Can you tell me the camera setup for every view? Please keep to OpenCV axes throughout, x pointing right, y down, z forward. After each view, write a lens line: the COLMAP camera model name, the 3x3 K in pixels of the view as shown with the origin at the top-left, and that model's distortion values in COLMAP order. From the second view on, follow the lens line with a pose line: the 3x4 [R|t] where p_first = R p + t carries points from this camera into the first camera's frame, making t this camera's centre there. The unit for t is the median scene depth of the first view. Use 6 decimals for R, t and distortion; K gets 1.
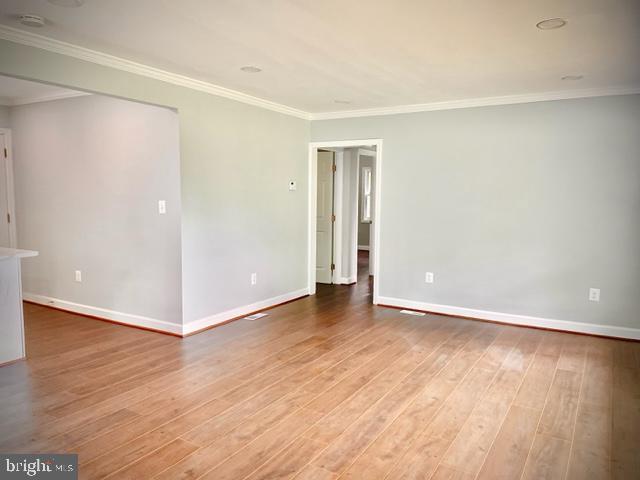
lens RADIAL K [[483.8, 0, 317.2], [0, 483.8, 241.6], [0, 0, 1]] dist [0.079175, -0.095325]
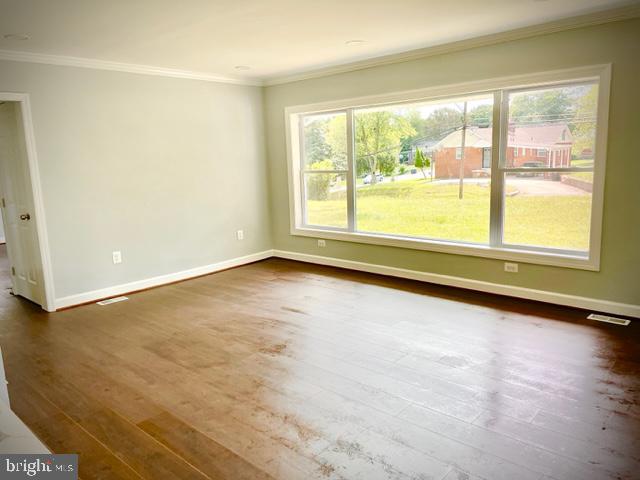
lens RADIAL K [[483.8, 0, 320.2], [0, 483.8, 239.6], [0, 0, 1]] dist [0.079175, -0.095325]
pose [[0.201354, -0.191113, 0.960694, -0.771911], [0.134741, 0.976862, 0.166089, -0.080280], [-0.970207, 0.096002, 0.222446, 0.586396]]
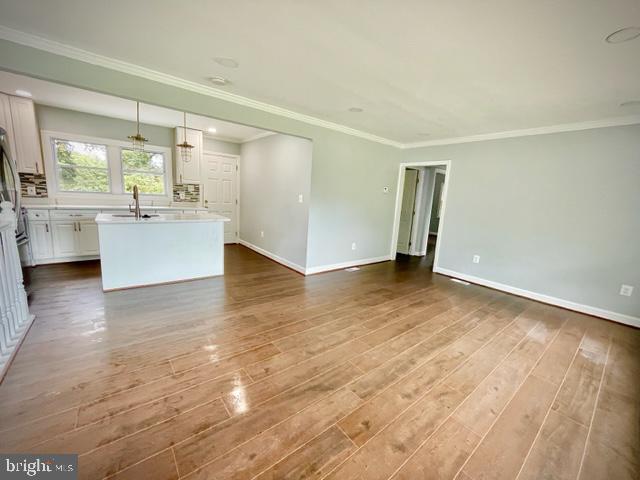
lens RADIAL K [[261.1, 0, 320.4], [0, 261.1, 238.0], [0, 0, 1]] dist [-0.006046, 0.000803]
pose [[0.937006, 0.100571, -0.334522, 0.072205], [-0.082260, 0.994254, 0.068501, -0.002398], [0.339489, -0.036668, 0.939895, 0.182008]]
